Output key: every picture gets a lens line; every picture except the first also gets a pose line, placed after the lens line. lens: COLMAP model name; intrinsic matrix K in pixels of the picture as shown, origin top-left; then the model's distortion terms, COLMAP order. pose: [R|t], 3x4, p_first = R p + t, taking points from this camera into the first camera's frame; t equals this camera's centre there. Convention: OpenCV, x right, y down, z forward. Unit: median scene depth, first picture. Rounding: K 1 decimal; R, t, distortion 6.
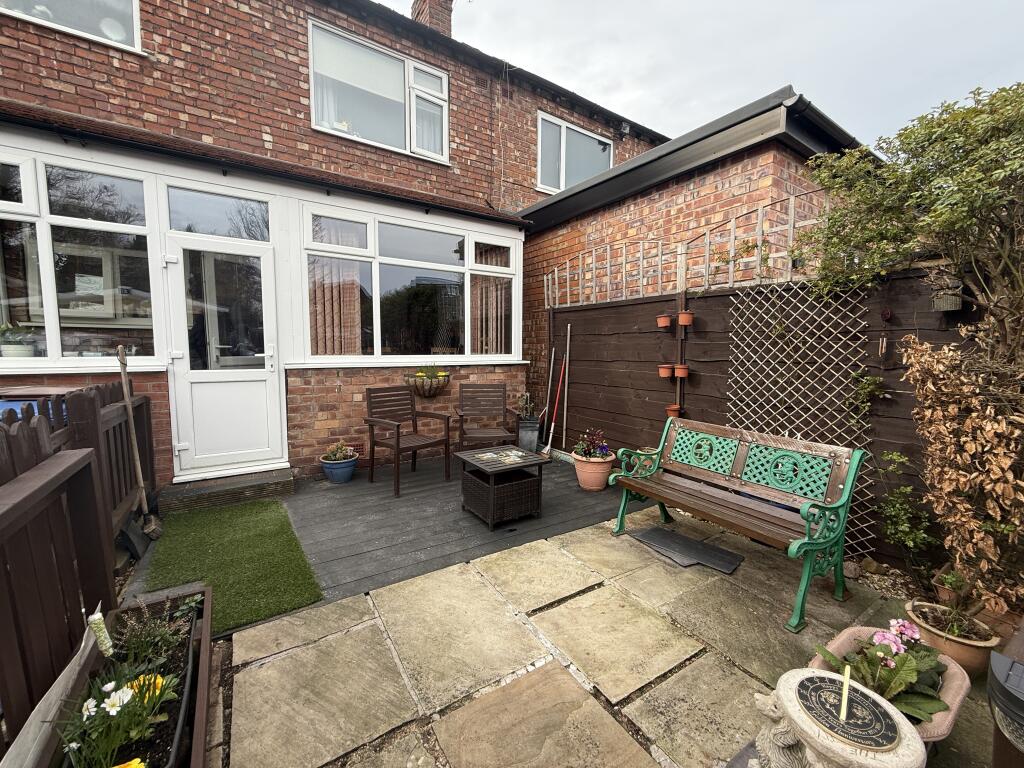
lens RADIAL K [[407.0, 0, 509.5], [0, 407.0, 387.3], [0, 0, 1]] dist [-0.000904, -0.000873]
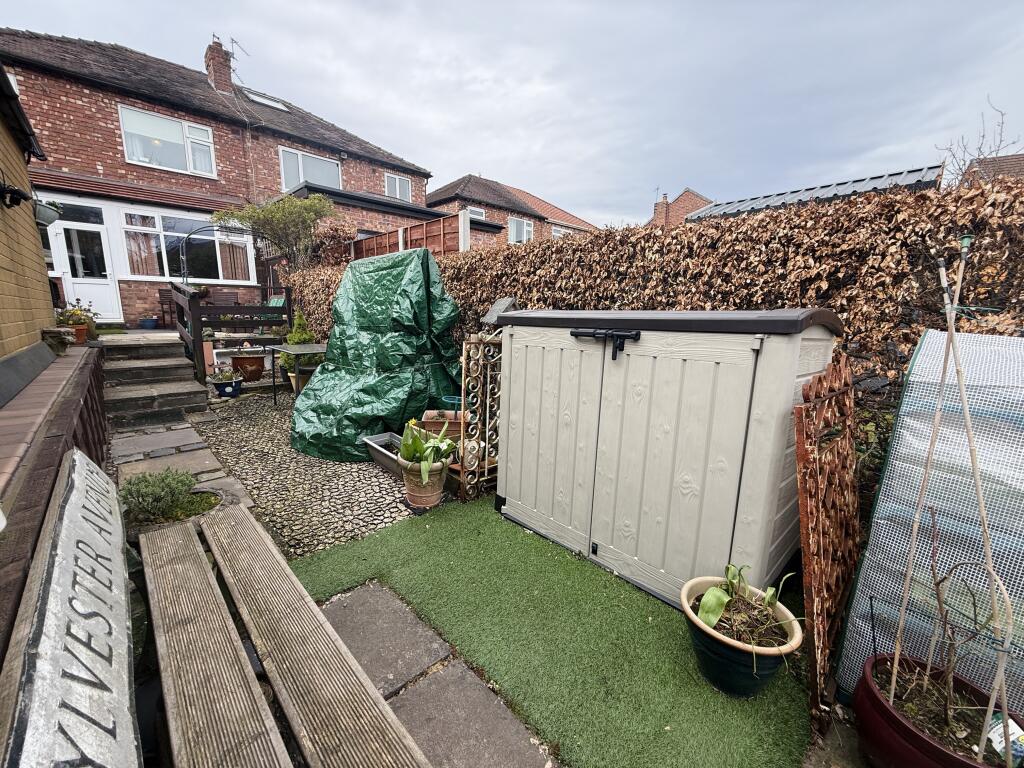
lens RADIAL K [[407.0, 0, 510.6], [0, 407.0, 387.4], [0, 0, 1]] dist [-0.000904, -0.000873]
pose [[0.980326, -0.038535, 0.193587, 0.943281], [0.021564, 0.995796, 0.089020, 0.323160], [-0.196203, -0.083094, 0.977036, -1.415903]]
